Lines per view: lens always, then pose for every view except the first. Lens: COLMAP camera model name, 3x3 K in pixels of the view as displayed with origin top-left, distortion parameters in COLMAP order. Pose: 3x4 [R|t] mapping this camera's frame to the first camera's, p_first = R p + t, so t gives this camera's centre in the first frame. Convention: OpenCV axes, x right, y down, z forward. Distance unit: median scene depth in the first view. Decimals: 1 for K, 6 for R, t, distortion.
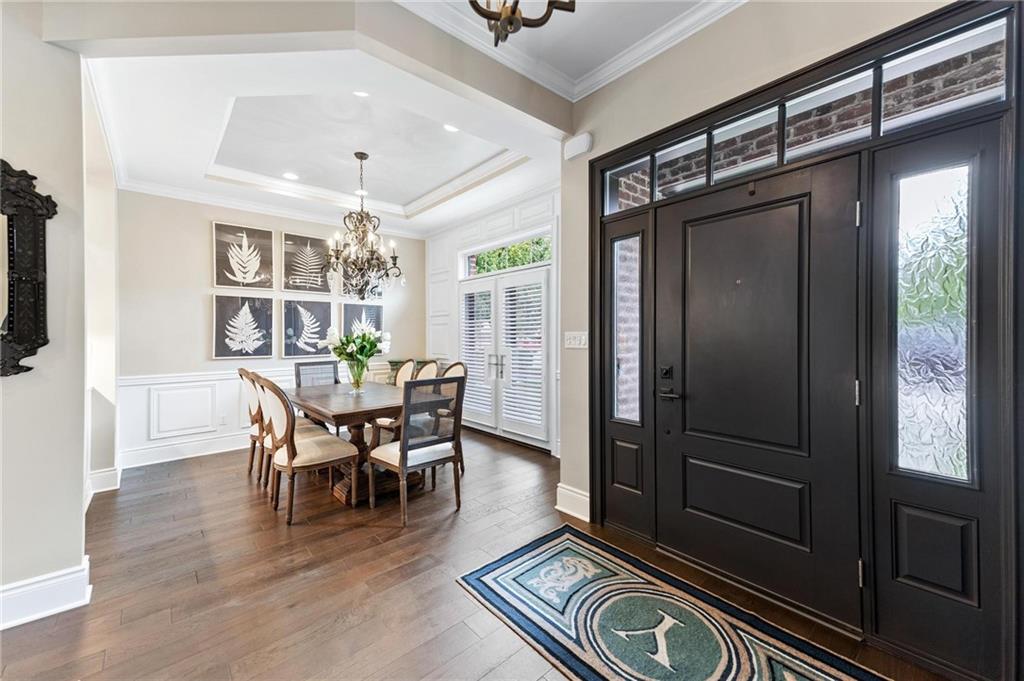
lens RADIAL K [[391.7, 0, 510.1], [0, 391.7, 334.3], [0, 0, 1]] dist [0.001063, 0.000042]
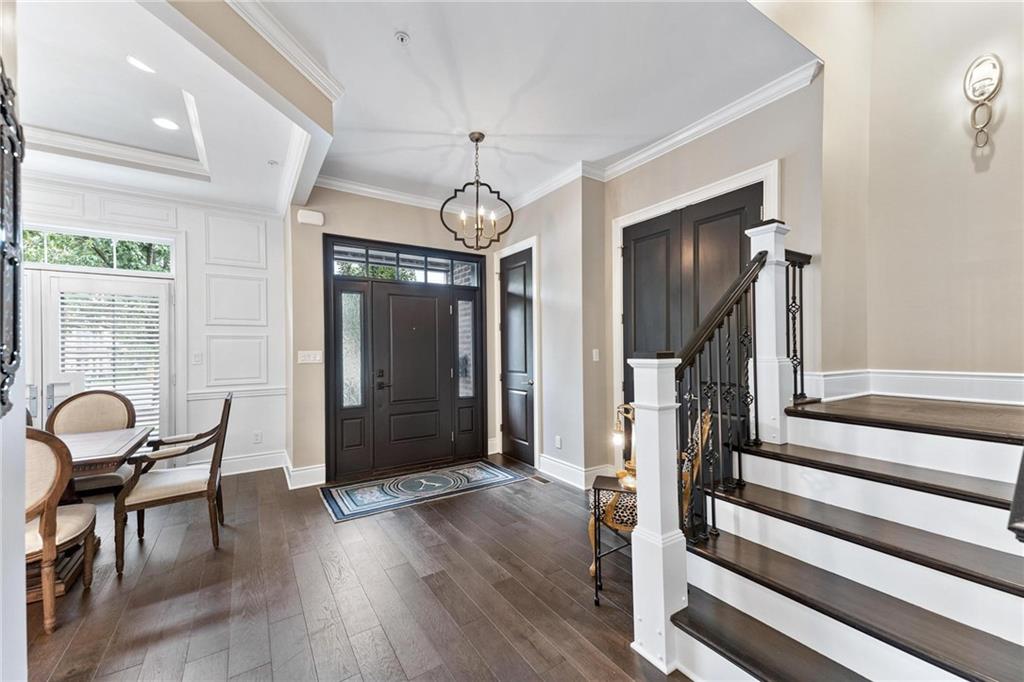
lens RADIAL K [[410.4, 0, 512.0], [0, 410.4, 341.0], [0, 0, 1]] dist [0.032739, -0.000164]
pose [[0.135103, 0.017287, 0.990681, -1.480506], [0.006939, 0.999807, -0.018392, -0.013587], [-0.990807, 0.009359, 0.134957, 0.130641]]
